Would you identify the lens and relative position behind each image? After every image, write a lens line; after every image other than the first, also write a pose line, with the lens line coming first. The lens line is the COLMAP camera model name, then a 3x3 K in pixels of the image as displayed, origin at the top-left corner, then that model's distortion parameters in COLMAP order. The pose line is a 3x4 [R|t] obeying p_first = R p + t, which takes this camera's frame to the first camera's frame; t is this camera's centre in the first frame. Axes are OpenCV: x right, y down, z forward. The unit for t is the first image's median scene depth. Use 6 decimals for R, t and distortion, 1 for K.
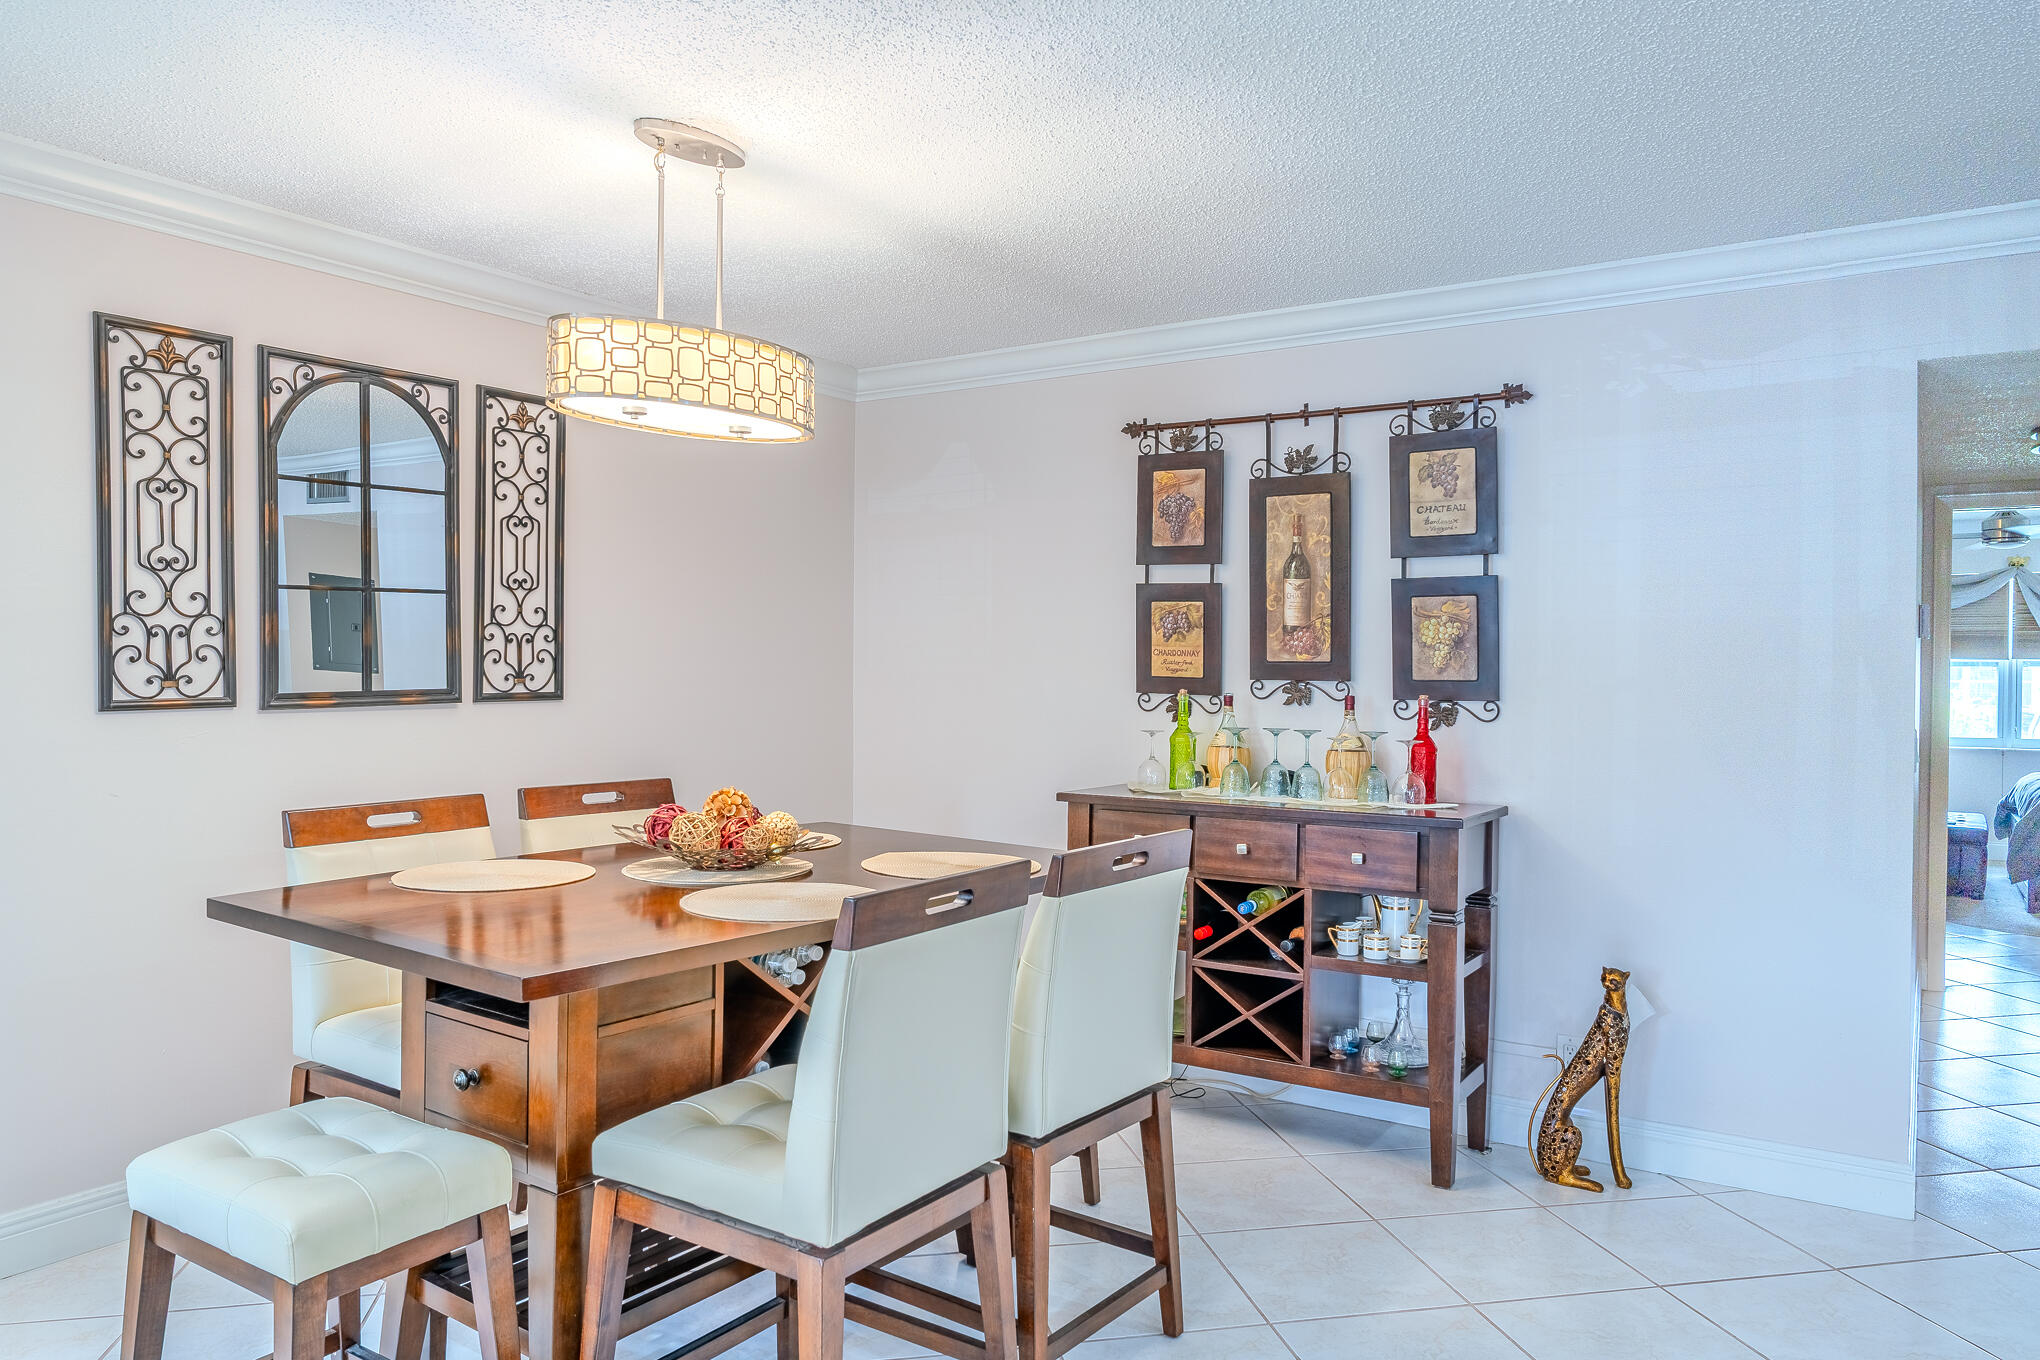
lens RADIAL K [[1364.0, 0, 1023.2], [0, 1364.0, 687.4], [0, 0, 1]] dist [-0.022306, 0.013124]
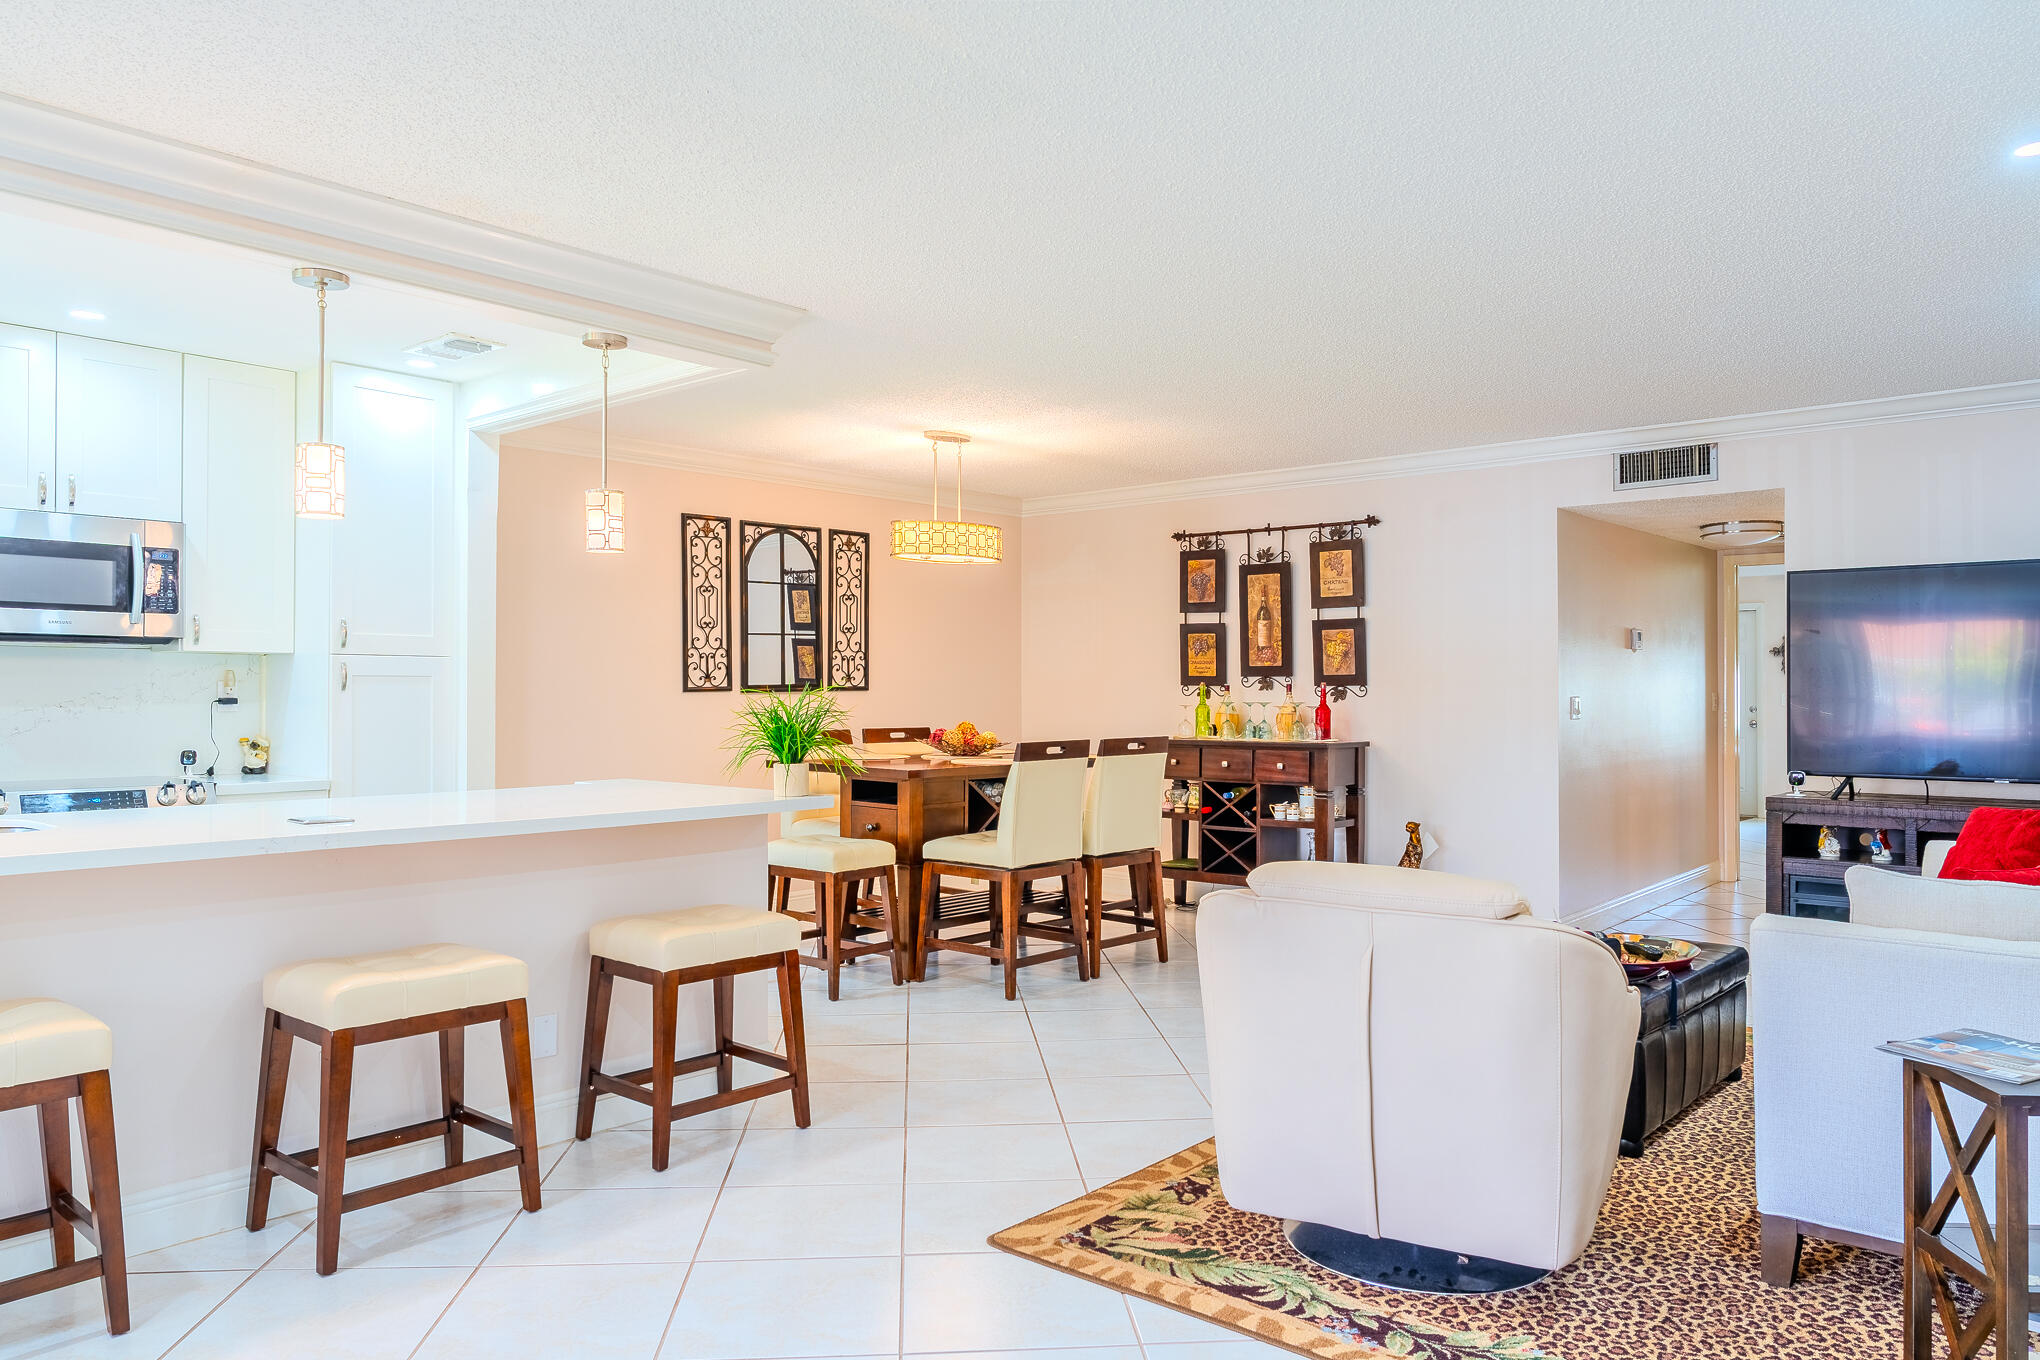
lens RADIAL K [[1364.0, 0, 1016.0], [0, 1364.0, 688.9], [0, 0, 1]] dist [-0.022306, 0.013124]
pose [[0.991406, -0.009250, -0.130491, 0.136027], [0.006995, 0.999818, -0.017726, 0.051084], [0.130632, 0.016661, 0.991291, -1.037751]]
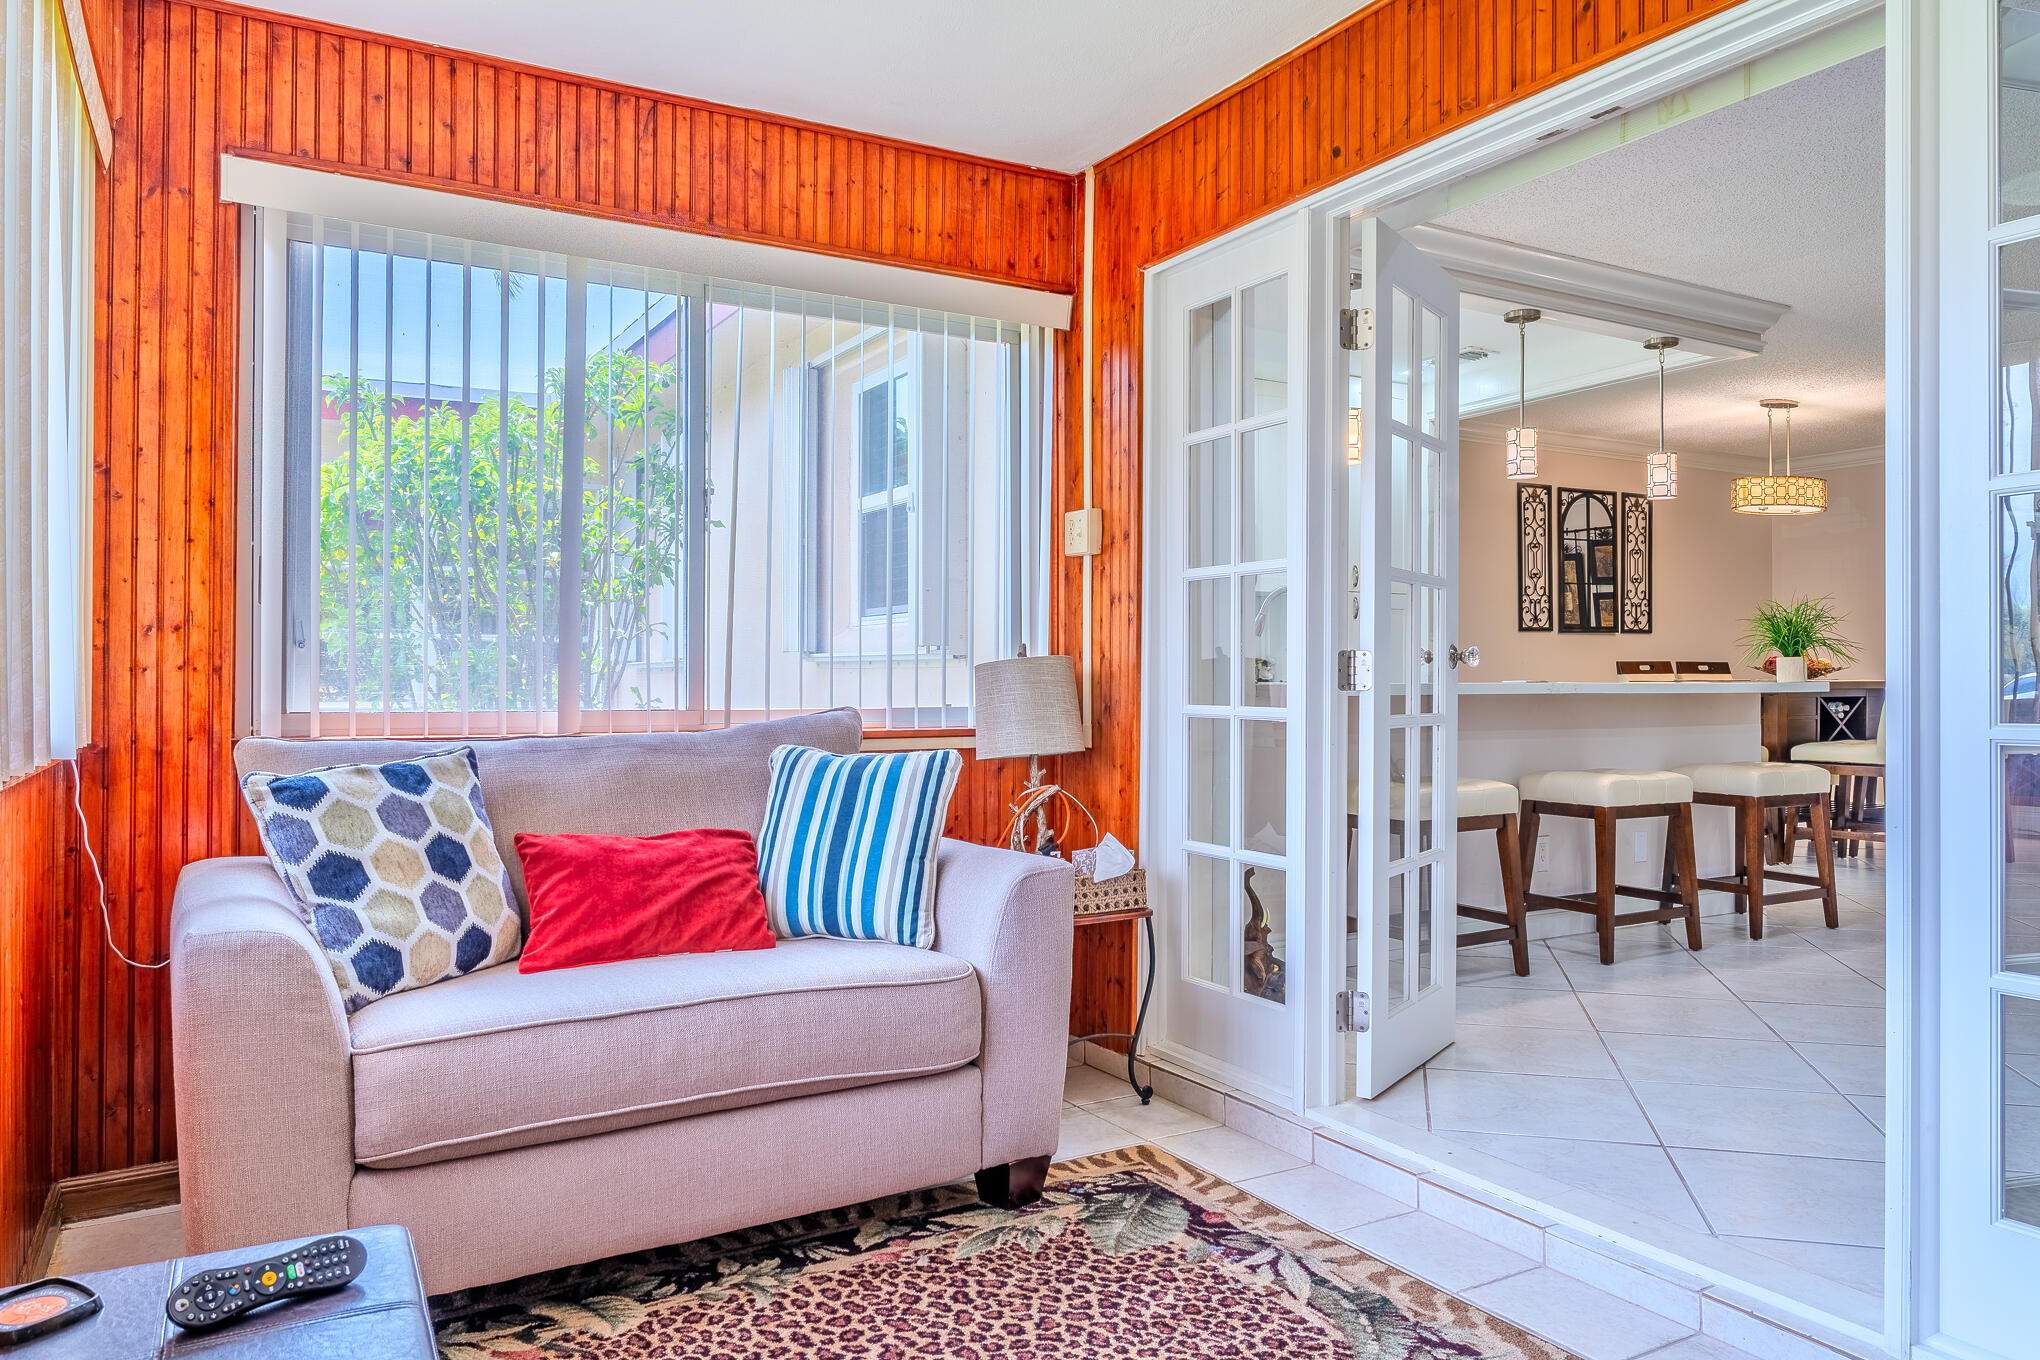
lens RADIAL K [[1364.0, 0, 1024.7], [0, 1364.0, 691.5], [0, 0, 1]] dist [-0.022306, 0.013124]
pose [[0.891221, -0.010183, -0.453456, -0.304714], [0.005367, 0.999915, -0.011907, 0.148522], [0.453538, 0.008178, 0.891199, -1.666623]]
